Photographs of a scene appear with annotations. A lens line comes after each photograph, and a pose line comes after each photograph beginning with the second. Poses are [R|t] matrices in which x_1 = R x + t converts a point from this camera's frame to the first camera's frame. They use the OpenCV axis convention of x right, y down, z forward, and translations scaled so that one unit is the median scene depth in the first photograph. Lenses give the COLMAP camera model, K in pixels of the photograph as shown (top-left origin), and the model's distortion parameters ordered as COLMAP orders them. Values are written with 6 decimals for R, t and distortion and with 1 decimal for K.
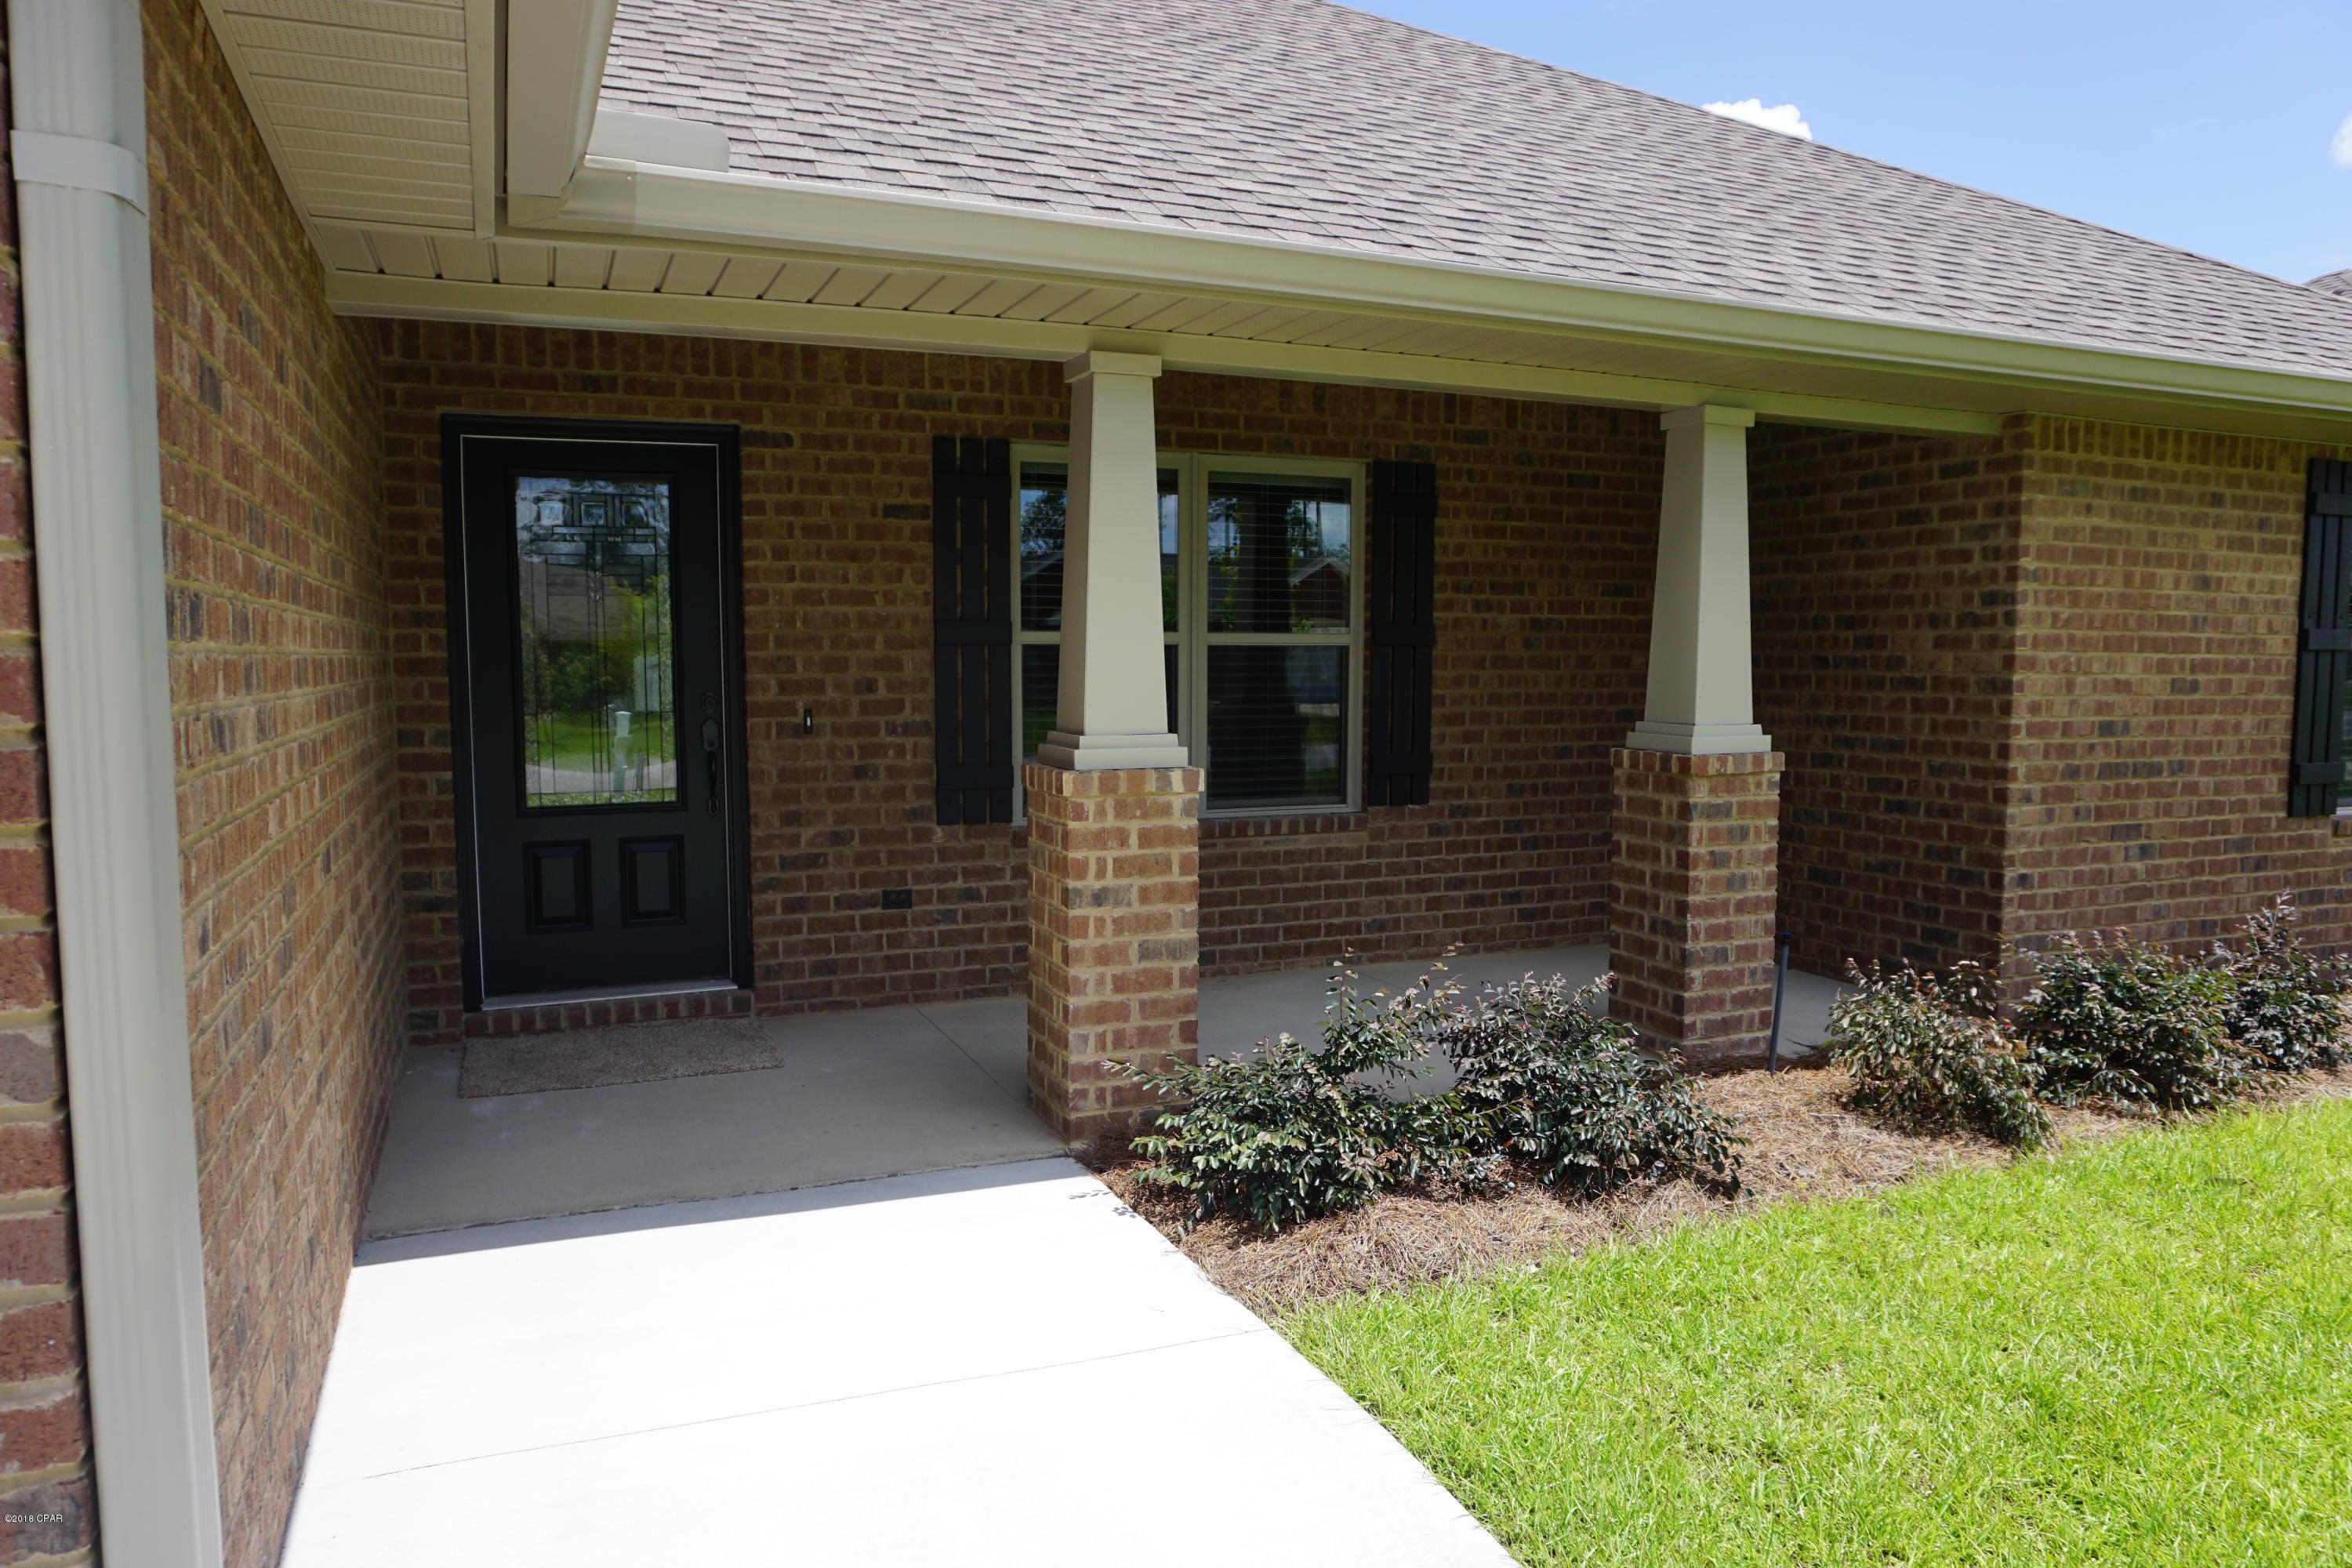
lens RADIAL K [[1578.0, 0, 1188.0], [0, 1578.0, 783.1], [0, 0, 1]] dist [-0.059073, 0.043272]
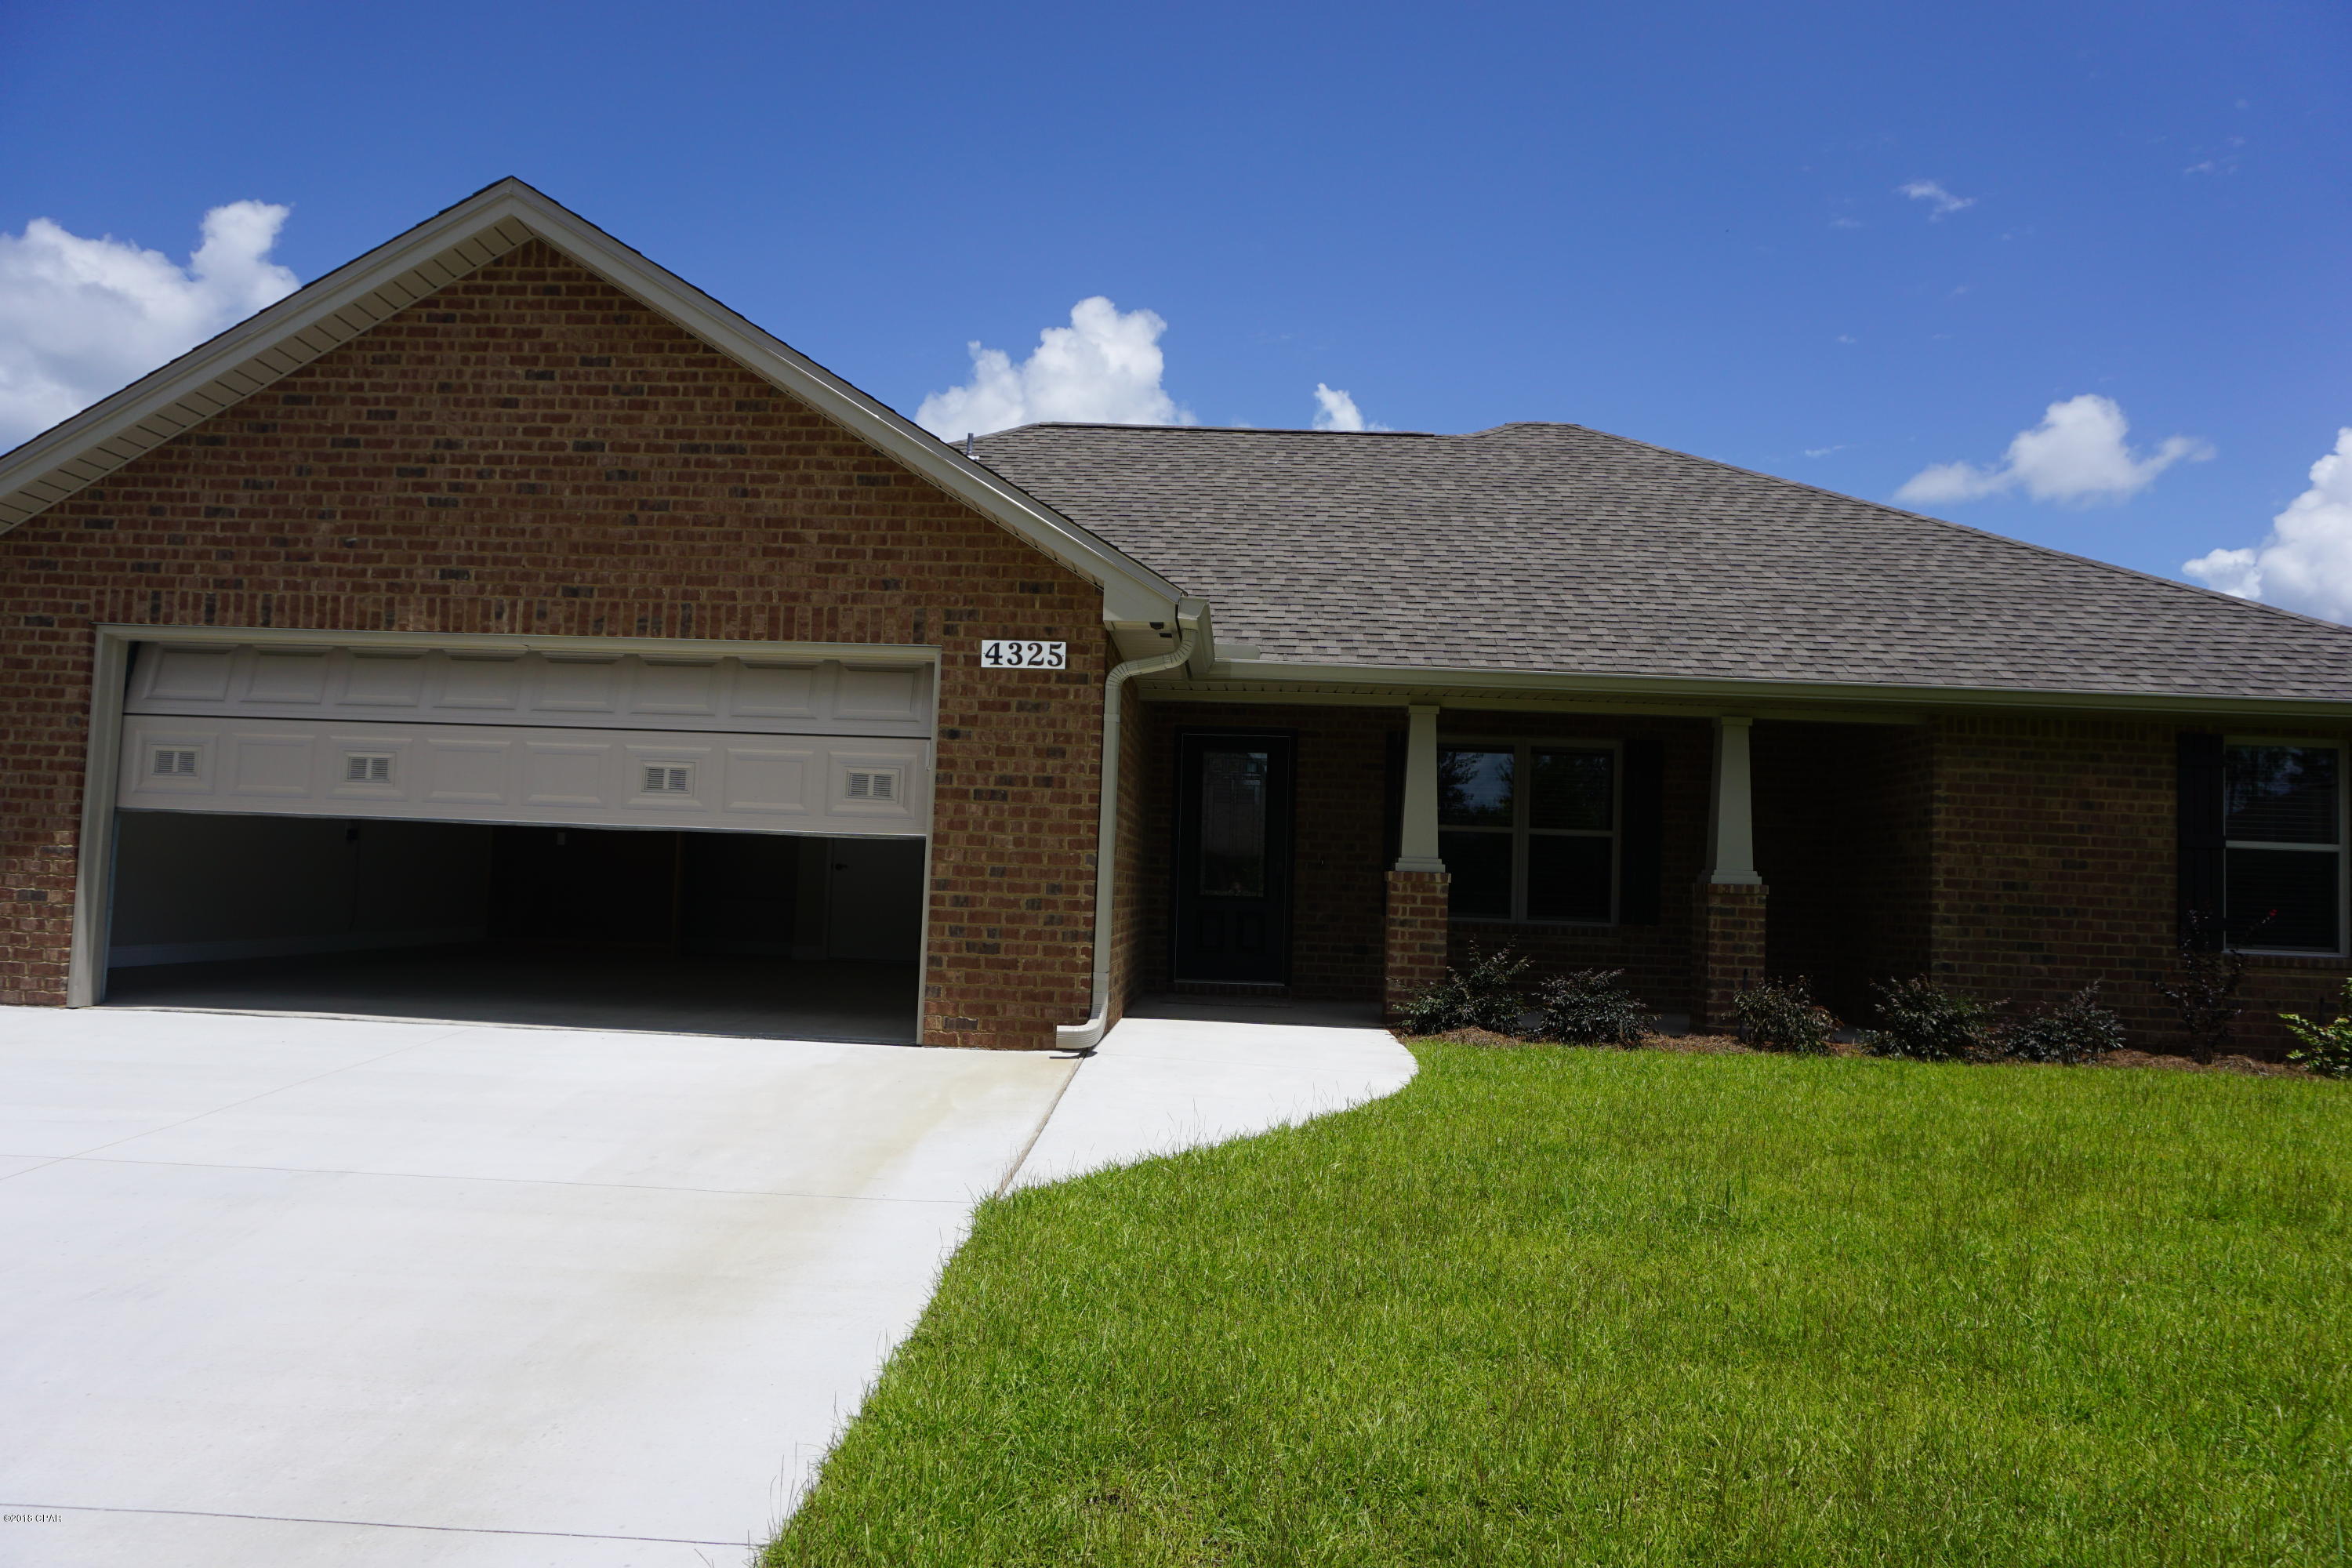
lens RADIAL K [[1578.0, 0, 1188.0], [0, 1578.0, 783.1], [0, 0, 1]] dist [-0.059073, 0.043272]
pose [[0.901370, 0.005106, -0.433020, 0.528781], [-0.071691, 0.987893, -0.137581, 0.164443], [0.427075, 0.155055, 0.890823, -1.024574]]
